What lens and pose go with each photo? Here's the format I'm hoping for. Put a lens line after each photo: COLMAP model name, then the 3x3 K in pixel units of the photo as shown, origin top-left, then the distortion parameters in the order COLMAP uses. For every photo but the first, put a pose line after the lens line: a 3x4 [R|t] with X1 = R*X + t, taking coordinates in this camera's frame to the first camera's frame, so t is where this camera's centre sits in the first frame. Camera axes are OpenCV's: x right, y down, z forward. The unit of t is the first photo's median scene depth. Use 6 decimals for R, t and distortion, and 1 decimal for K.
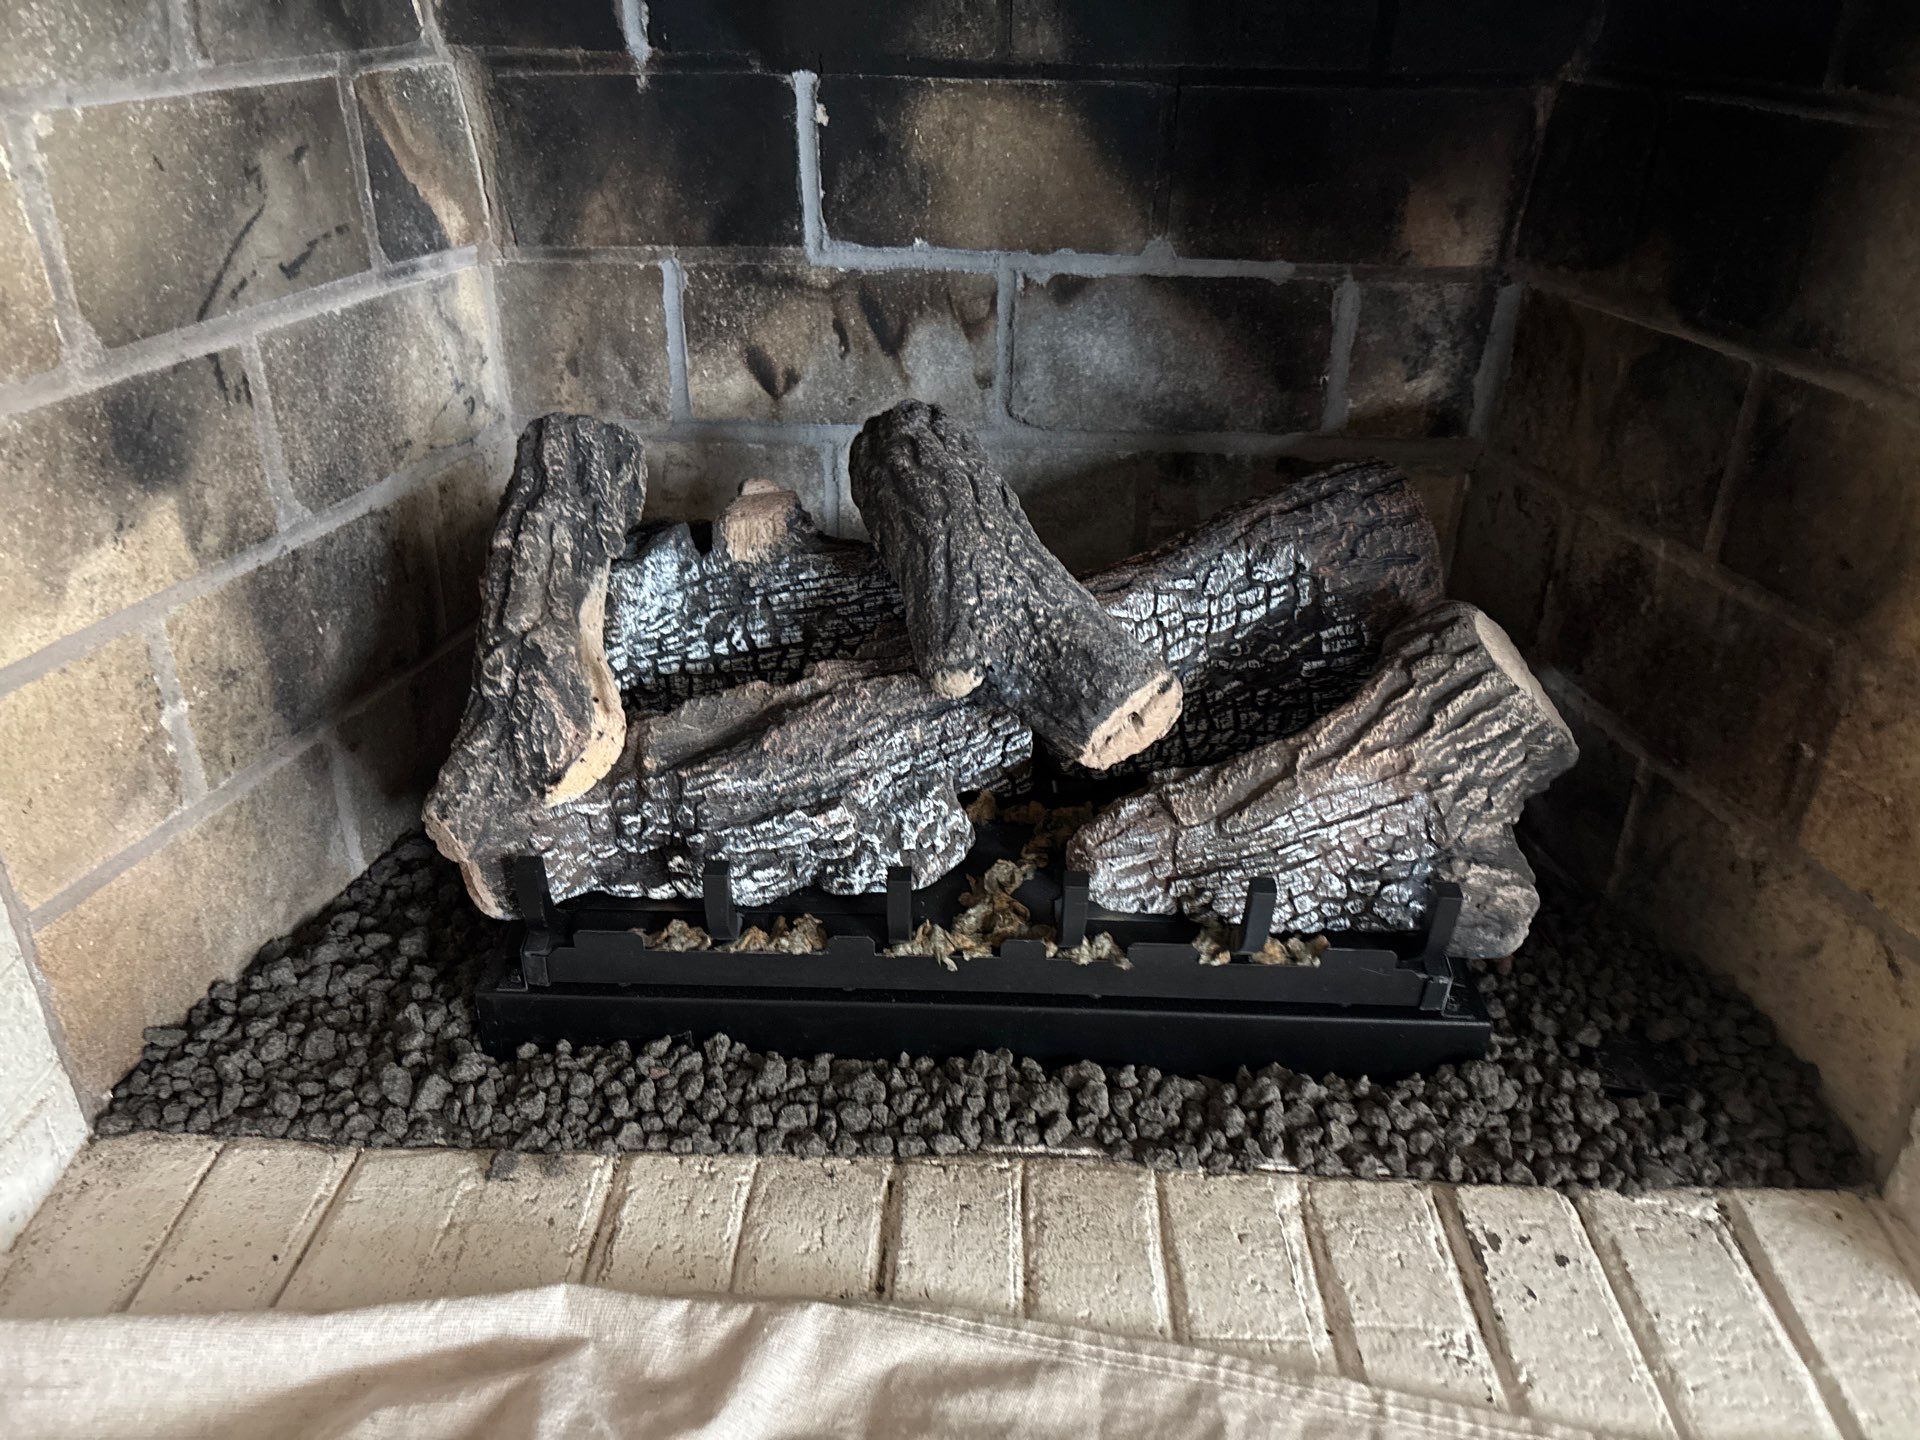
lens RADIAL K [[1460.4, 0, 962.7], [0, 1460.4, 726.9], [0, 0, 1]] dist [0.020416, -0.030132]
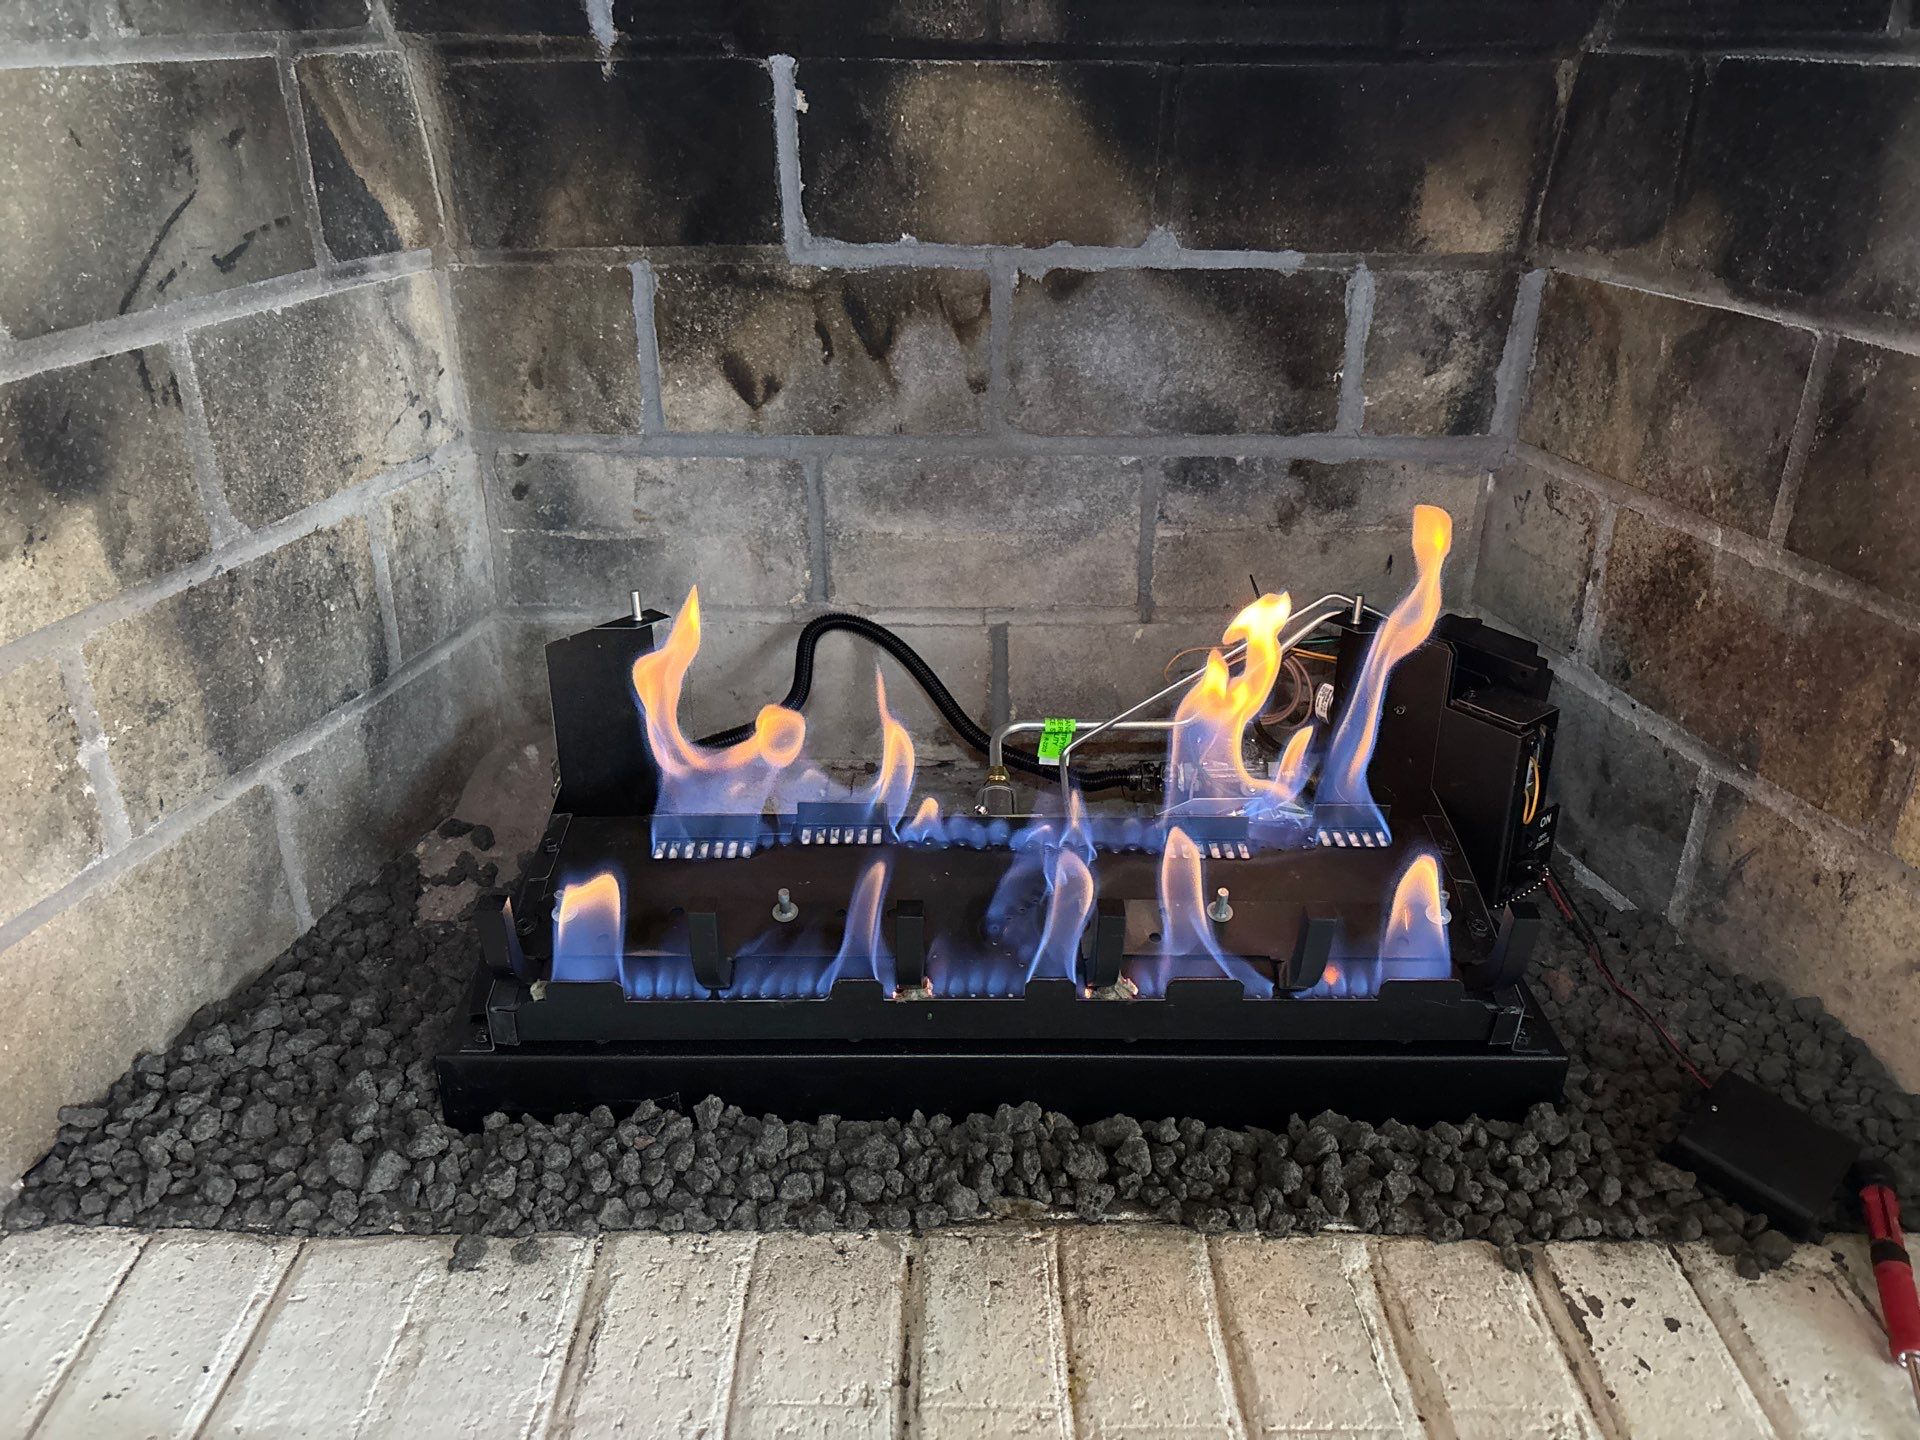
lens RADIAL K [[1460.4, 0, 959.1], [0, 1460.4, 716.9], [0, 0, 1]] dist [0.020416, -0.030132]
pose [[0.999475, -0.023627, 0.022172, -0.029125], [0.024640, 0.998611, -0.046562, 0.024581], [-0.021041, 0.047084, 0.998669, 0.093354]]
